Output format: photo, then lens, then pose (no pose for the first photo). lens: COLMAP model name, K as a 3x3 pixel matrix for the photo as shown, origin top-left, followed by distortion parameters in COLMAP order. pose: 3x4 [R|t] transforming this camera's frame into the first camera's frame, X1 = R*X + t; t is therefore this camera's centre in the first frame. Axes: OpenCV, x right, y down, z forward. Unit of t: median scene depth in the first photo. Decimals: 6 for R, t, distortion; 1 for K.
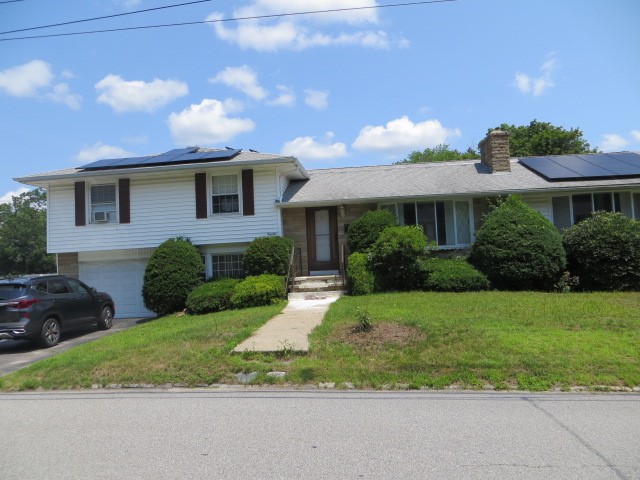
lens RADIAL K [[455.6, 0, 320.0], [0, 455.6, 240.0], [0, 0, 1]] dist [-0.023231, -0.001362]
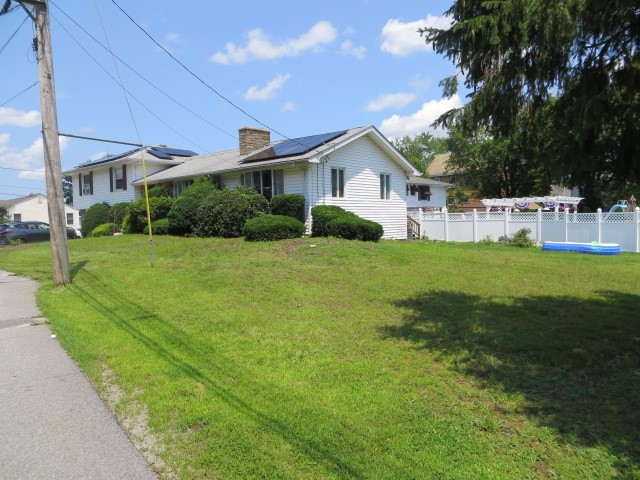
lens RADIAL K [[493.1, 0, 320.4], [0, 493.1, 237.2], [0, 0, 1]] dist [-0.000972, 0.002226]
pose [[0.820369, 0.039156, -0.570492, 1.546391], [0.019017, 0.995233, 0.095654, -0.039166], [0.571518, -0.089320, 0.815714, -0.164359]]
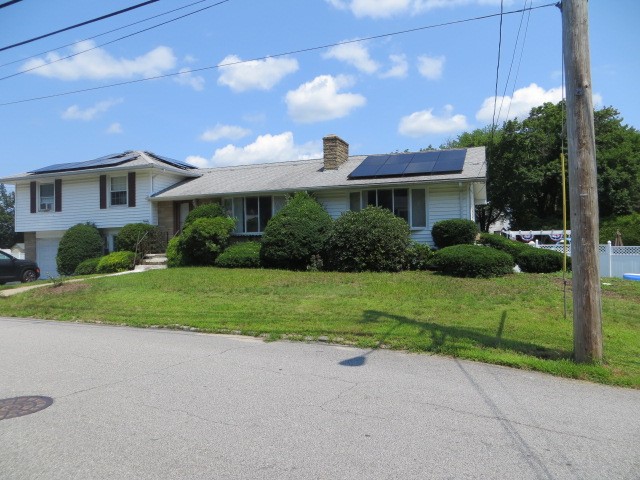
lens RADIAL K [[479.6, 0, 323.5], [0, 479.6, 238.2], [0, 0, 1]] dist [-0.000127, 0.001389]
pose [[0.968167, 0.021566, -0.249375, 0.715764], [-0.012005, 0.999136, 0.039798, -0.023997], [0.250018, -0.035537, 0.967589, -0.218205]]
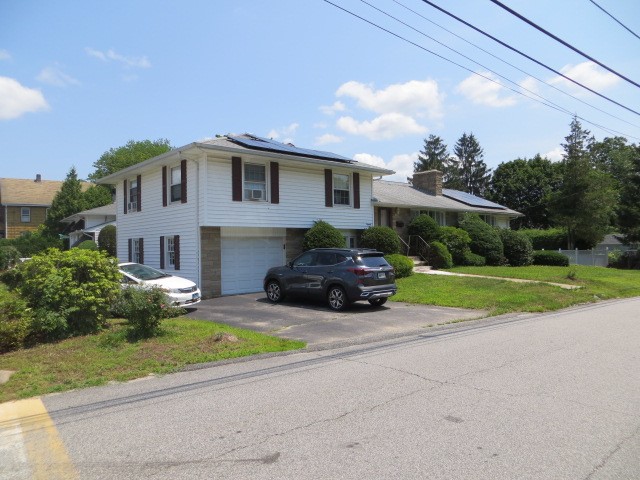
lens RADIAL K [[493.1, 0, 320.4], [0, 493.1, 237.2], [0, 0, 1]] dist [-0.000972, 0.002226]
pose [[0.677703, 0.055741, 0.733220, -1.199833], [-0.055187, 0.998166, -0.024875, 0.065269], [-0.733262, -0.023607, 0.679537, 0.120759]]
